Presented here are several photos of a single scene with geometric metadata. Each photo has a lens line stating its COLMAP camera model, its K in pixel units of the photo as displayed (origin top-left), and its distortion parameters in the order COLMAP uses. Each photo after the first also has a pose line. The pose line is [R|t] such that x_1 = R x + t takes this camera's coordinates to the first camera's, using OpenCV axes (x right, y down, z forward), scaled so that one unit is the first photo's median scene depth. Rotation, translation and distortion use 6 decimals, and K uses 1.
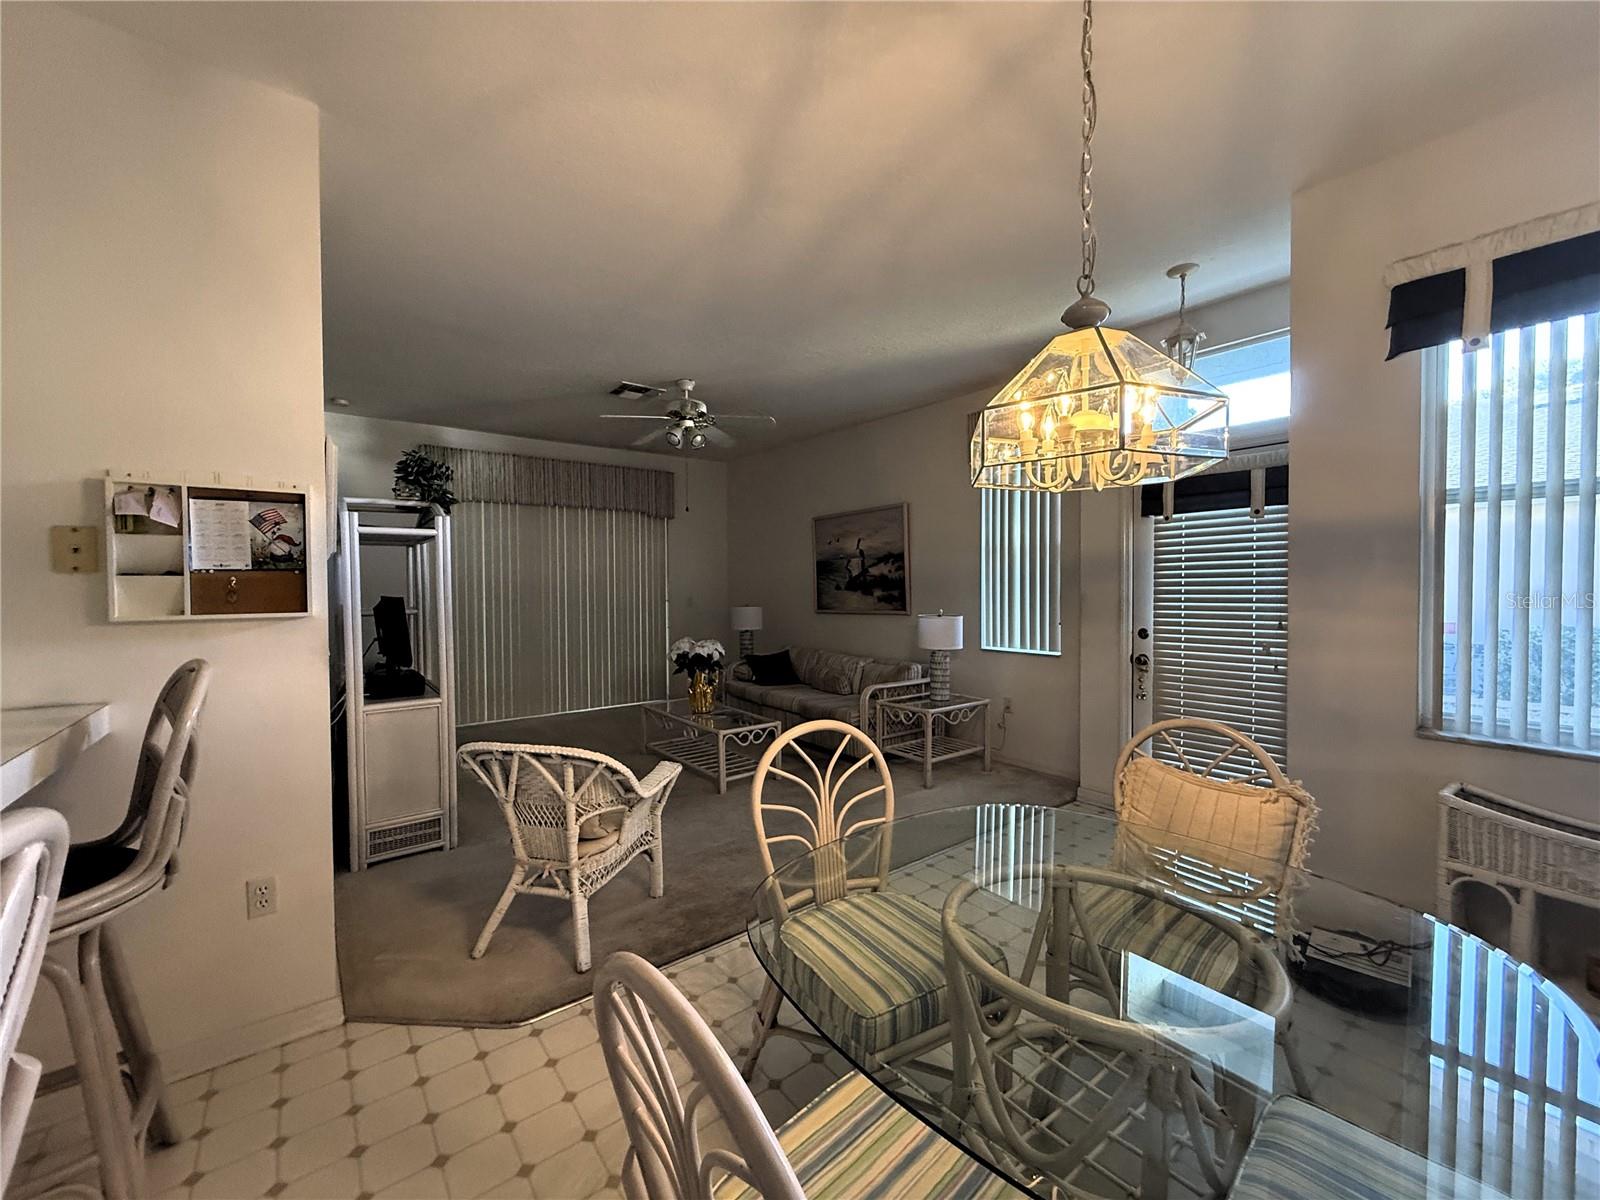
lens RADIAL K [[636.9, 0, 790.0], [0, 636.9, 596.4], [0, 0, 1]] dist [-0.000835, -0.000139]
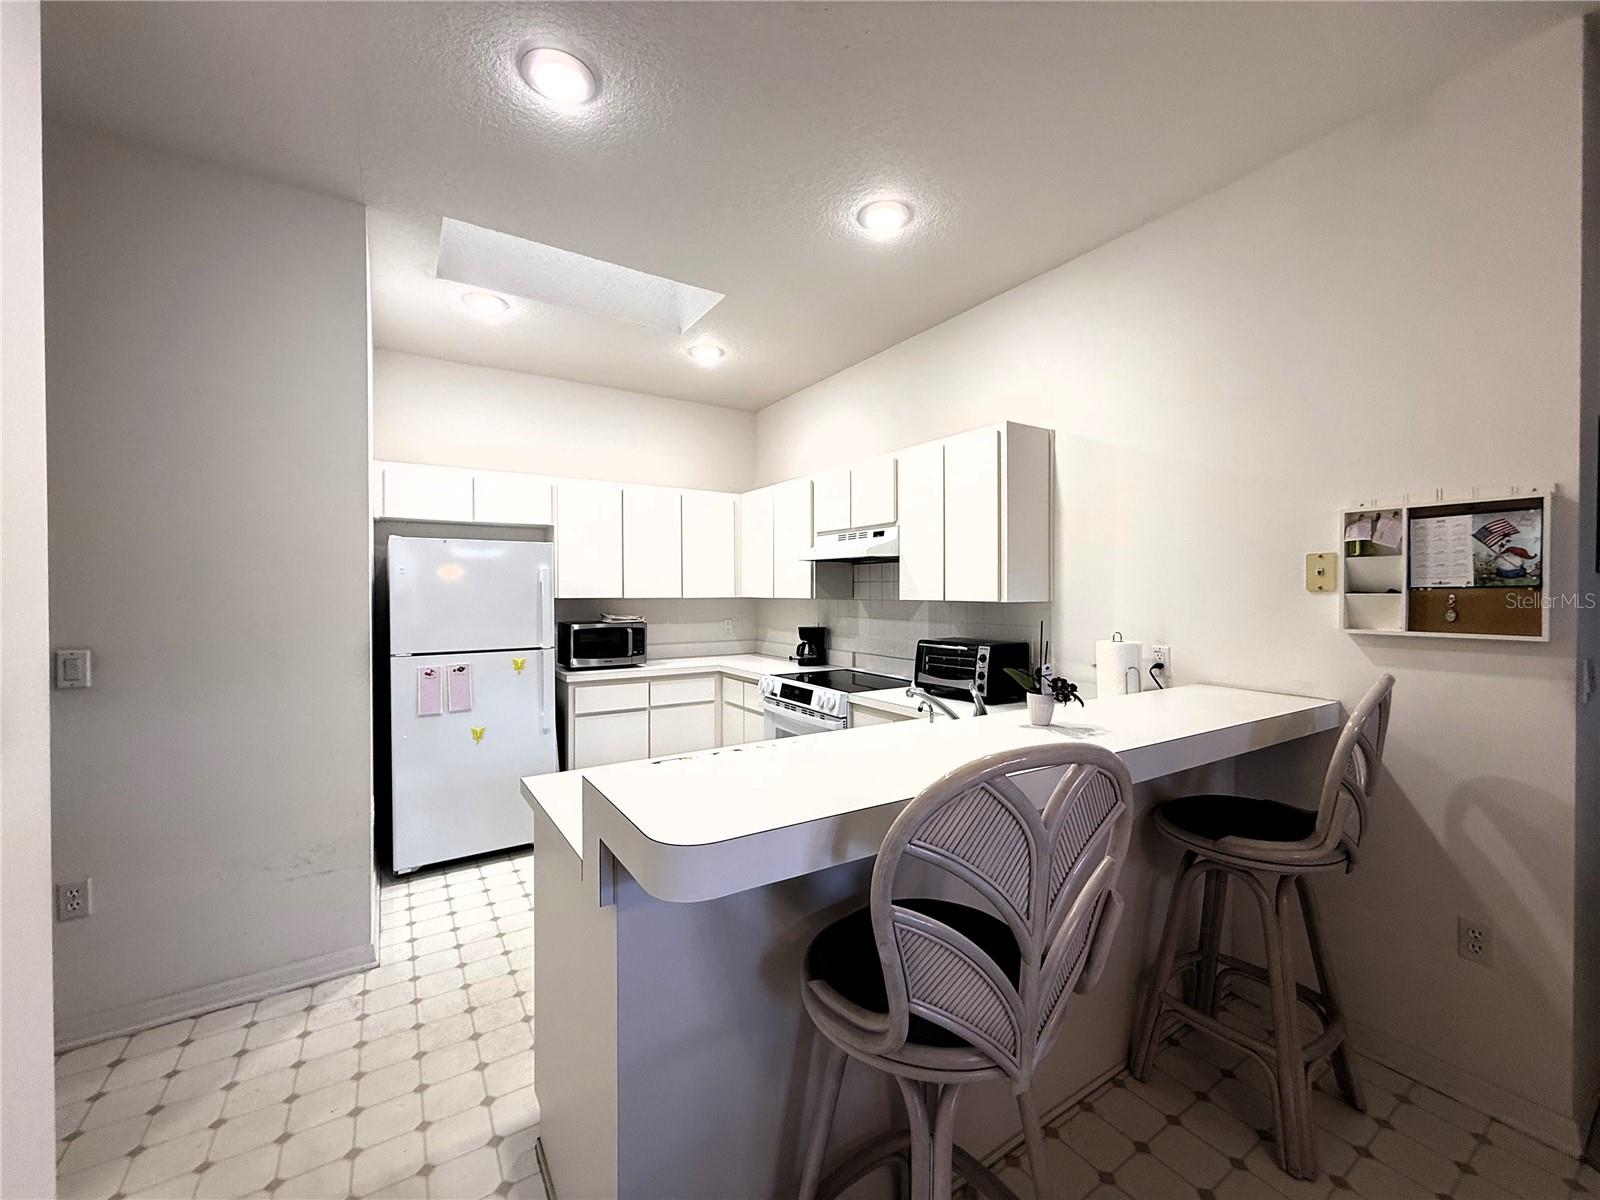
lens RADIAL K [[645.9, 0, 810.9], [0, 645.9, 599.5], [0, 0, 1]] dist [0.001115, 0.000038]
pose [[-0.072017, 0.016533, -0.997266, 0.167556], [-0.017708, 0.999684, 0.017852, -0.022860], [0.997246, 0.018945, -0.071701, 0.095741]]
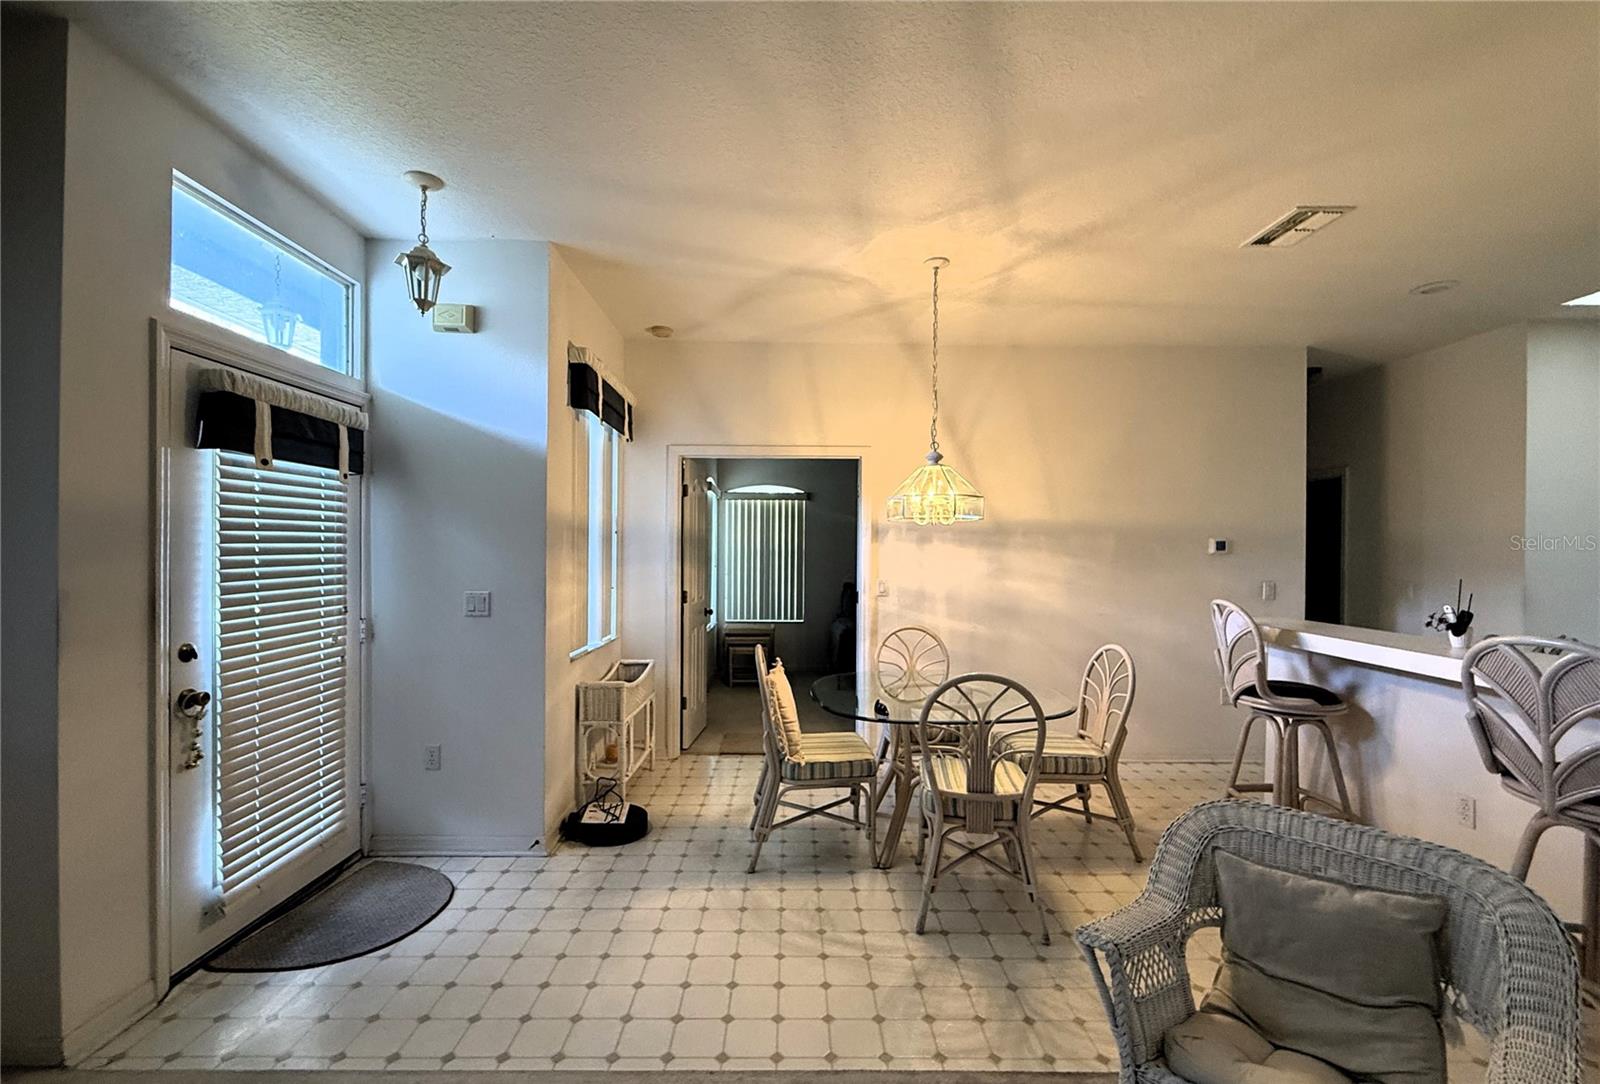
lens RADIAL K [[655.5, 0, 799.9], [0, 655.5, 554.7], [0, 0, 1]] dist [-0.003393, -0.000672]
pose [[-0.799773, -0.002125, 0.600299, -0.442277], [0.008924, 0.999841, 0.015430, -0.064088], [-0.600237, 0.017697, -0.799627, 2.226840]]
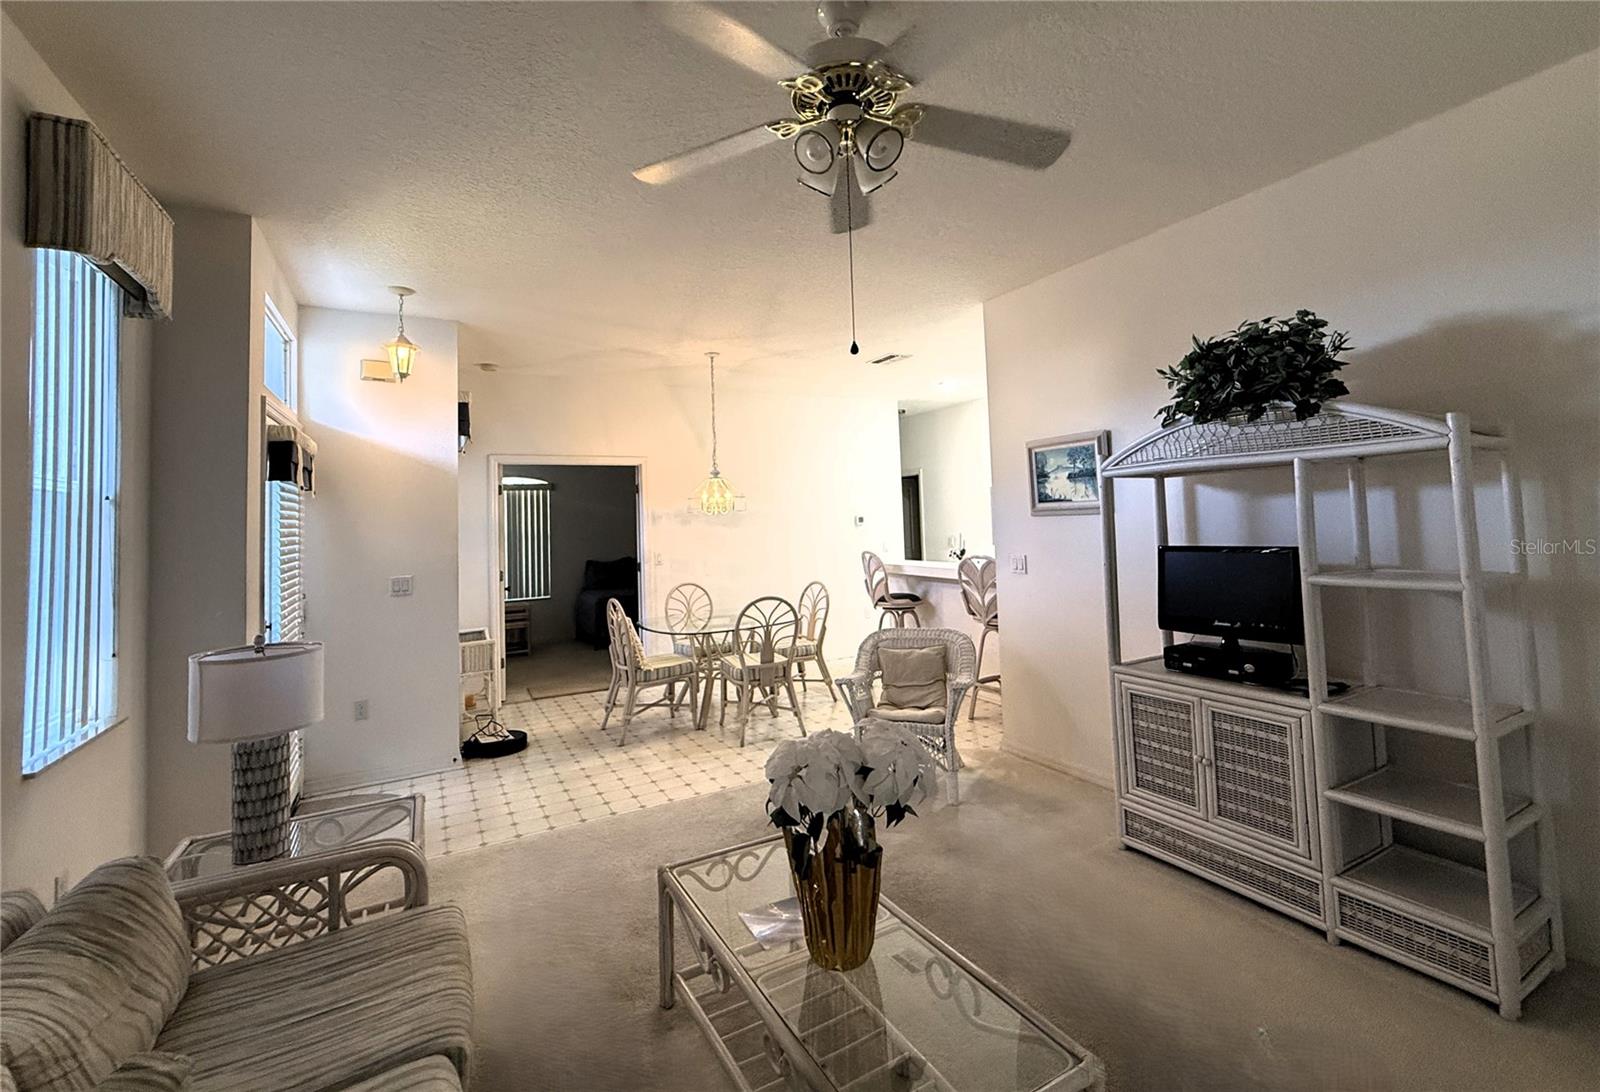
lens RADIAL K [[674.0, 0, 799.7], [0, 674.0, 489.3], [0, 0, 1]] dist [0.000253, 0.000015]
pose [[-0.989301, 0.045721, 0.138540, -0.439128], [0.041484, 0.998583, -0.033326, -0.110341], [-0.139868, -0.027222, -0.989796, 3.379988]]
